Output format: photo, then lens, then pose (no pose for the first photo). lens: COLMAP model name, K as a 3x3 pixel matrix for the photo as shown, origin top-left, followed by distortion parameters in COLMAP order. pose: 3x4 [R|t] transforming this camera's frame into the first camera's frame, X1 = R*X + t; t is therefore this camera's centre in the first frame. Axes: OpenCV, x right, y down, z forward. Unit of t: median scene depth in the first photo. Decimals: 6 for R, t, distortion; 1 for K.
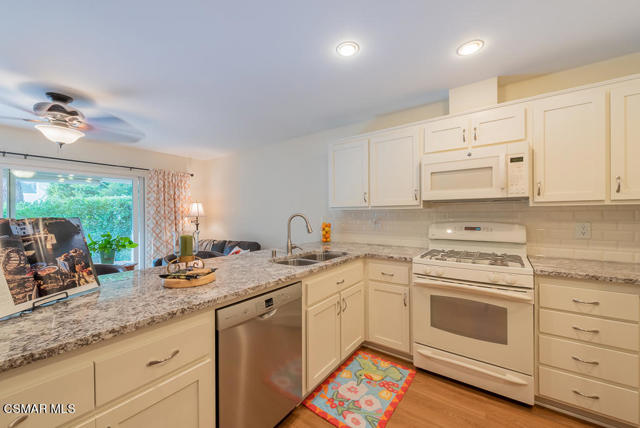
lens RADIAL K [[249.7, 0, 321.5], [0, 249.7, 214.9], [0, 0, 1]] dist [0.003347, -0.000608]
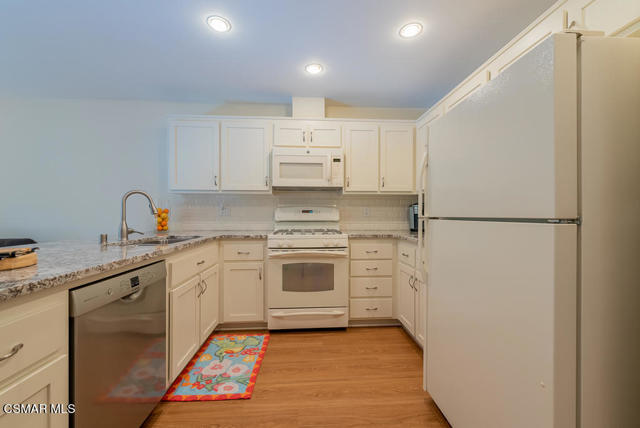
lens RADIAL K [[249.7, 0, 323.9], [0, 249.7, 212.5], [0, 0, 1]] dist [0.003347, -0.000608]
pose [[0.768897, 0.006290, 0.639342, -0.177633], [-0.004058, 0.999979, -0.004958, 0.081936], [-0.639360, 0.001218, 0.768907, -0.036742]]
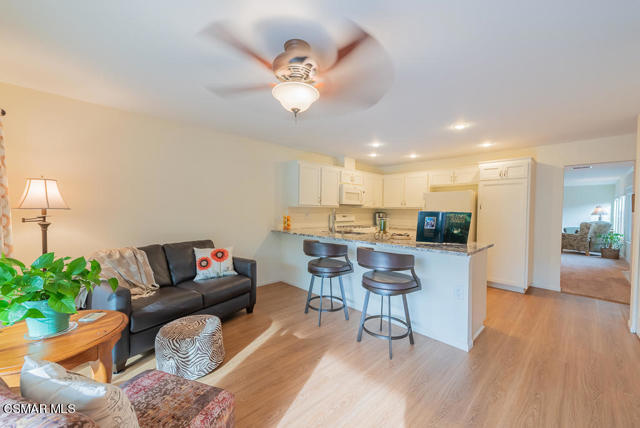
lens RADIAL K [[249.7, 0, 320.1], [0, 249.7, 214.5], [0, 0, 1]] dist [0.003347, -0.000608]
pose [[0.159830, -0.002047, 0.987142, -2.225989], [-0.001096, 0.999997, 0.002251, 0.040556], [-0.987144, -0.001442, 0.159828, 1.039775]]
